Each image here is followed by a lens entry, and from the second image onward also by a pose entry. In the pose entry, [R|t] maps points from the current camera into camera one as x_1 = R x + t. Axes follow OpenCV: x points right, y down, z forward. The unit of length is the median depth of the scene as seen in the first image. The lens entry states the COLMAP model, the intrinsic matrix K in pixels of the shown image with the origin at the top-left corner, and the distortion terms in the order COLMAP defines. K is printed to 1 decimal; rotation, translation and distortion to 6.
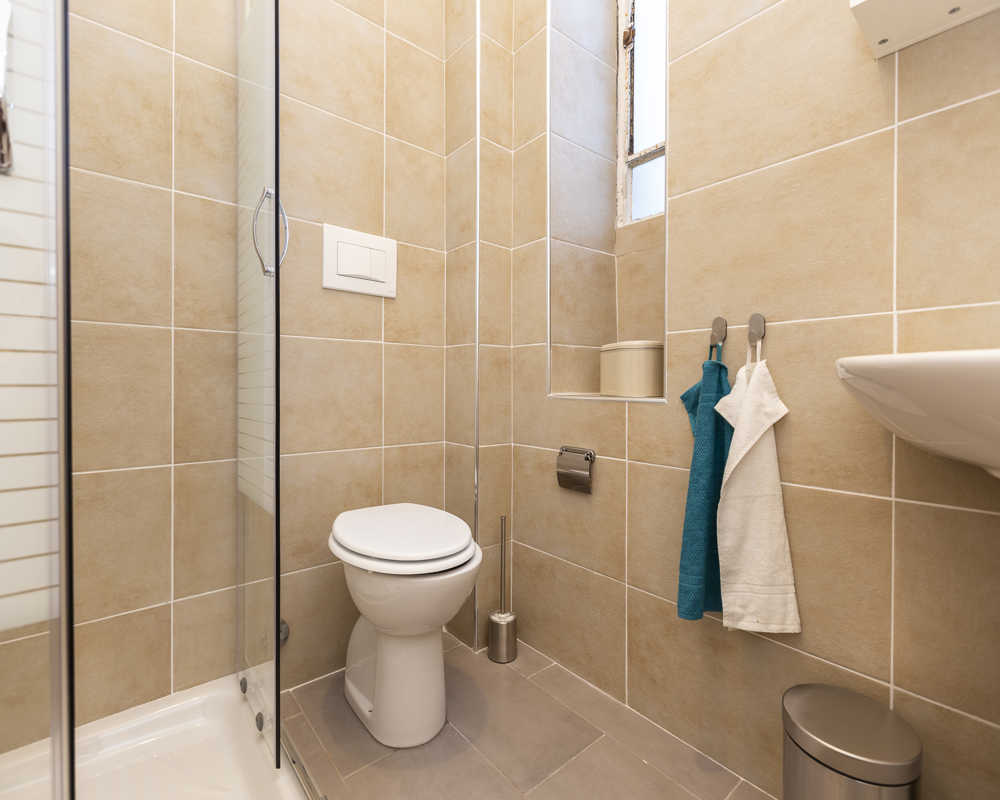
lens RADIAL K [[472.3, 0, 498.1], [0, 472.3, 387.1], [0, 0, 1]] dist [0.000857, 0.000449]
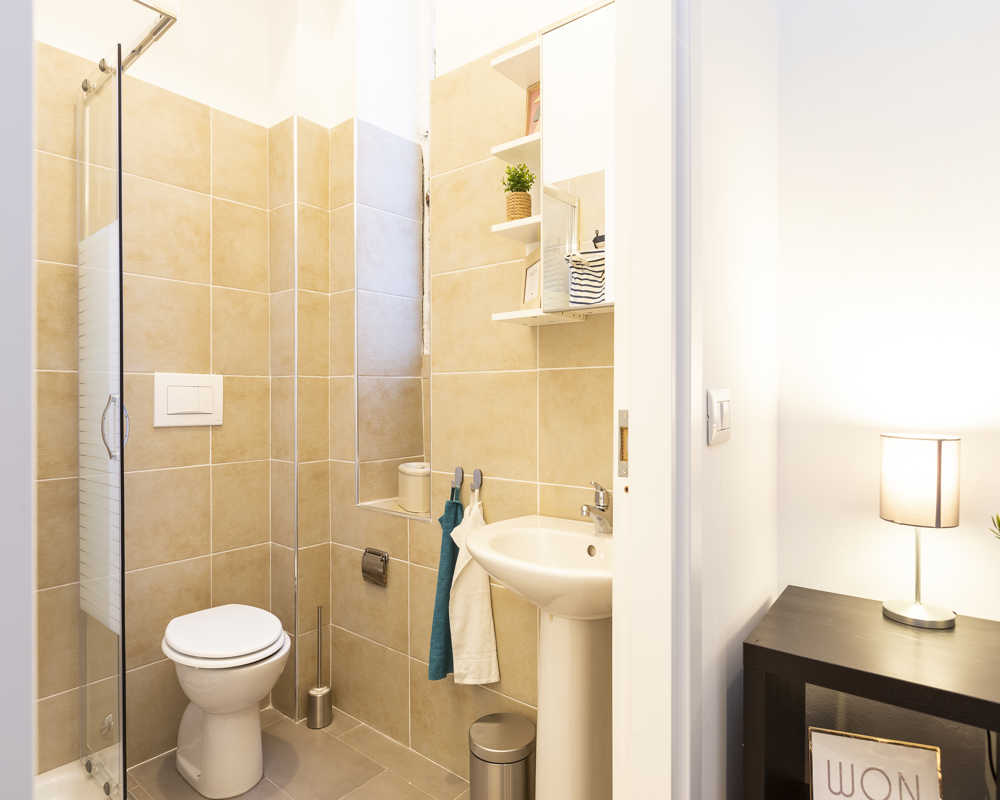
lens RADIAL K [[583.2, 0, 500.0], [0, 583.2, 400.0], [0, 0, 1]] dist [0.001035, 0.000306]
pose [[0.980665, -0.004630, 0.195639, 0.187043], [0.004316, 0.999989, 0.002032, -0.273108], [-0.195646, -0.001148, 0.980674, -0.586268]]
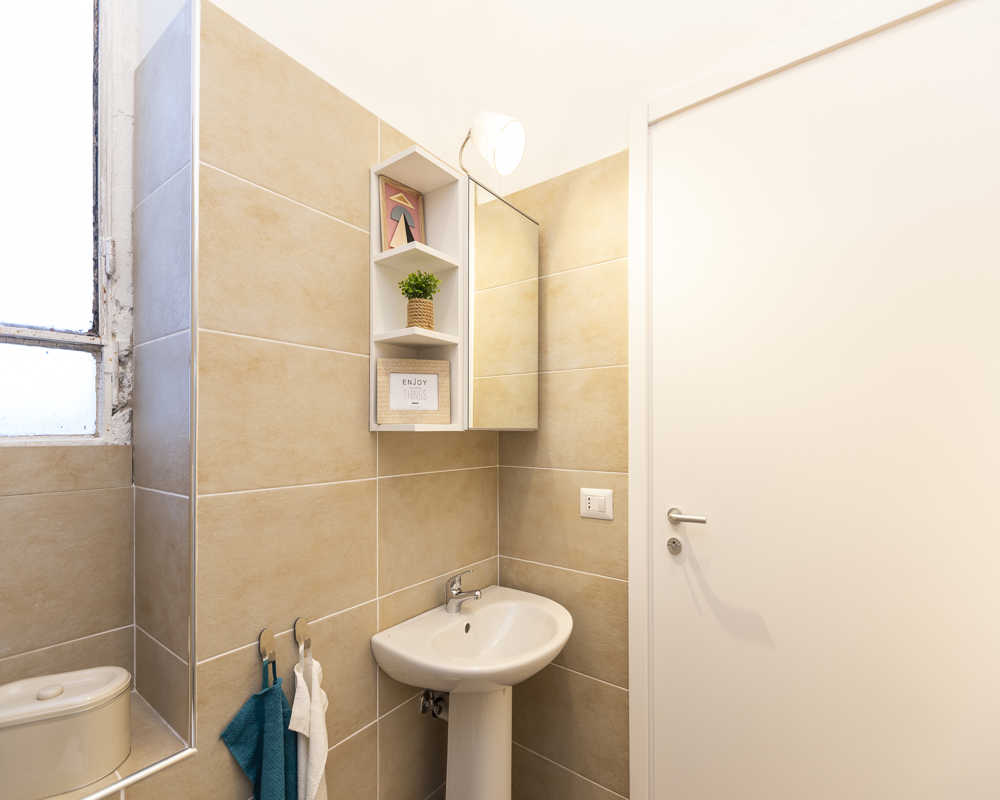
lens RADIAL K [[458.5, 0, 502.8], [0, 458.5, 429.1], [0, 0, 1]] dist [0.001987, 0.000270]
pose [[-0.228373, -0.000440, 0.973574, -0.431487], [0.001674, 0.999998, 0.000844, -0.430364], [-0.973572, 0.001822, -0.228372, 0.568054]]
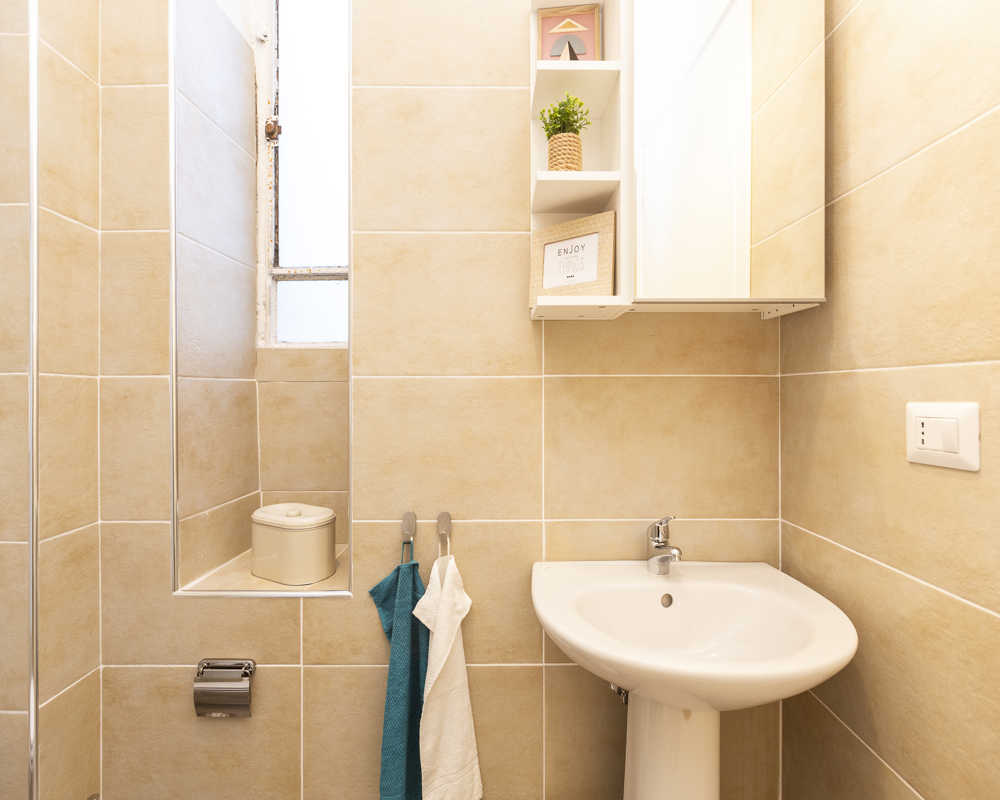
lens RADIAL K [[467.0, 0, 509.3], [0, 467.0, 395.6], [0, 0, 1]] dist [-0.000862, 0.000361]
pose [[0.641243, -0.005188, 0.767320, -0.121518], [0.007483, 0.999972, 0.000508, -0.302447], [-0.767301, 0.005416, 0.641264, 0.150810]]
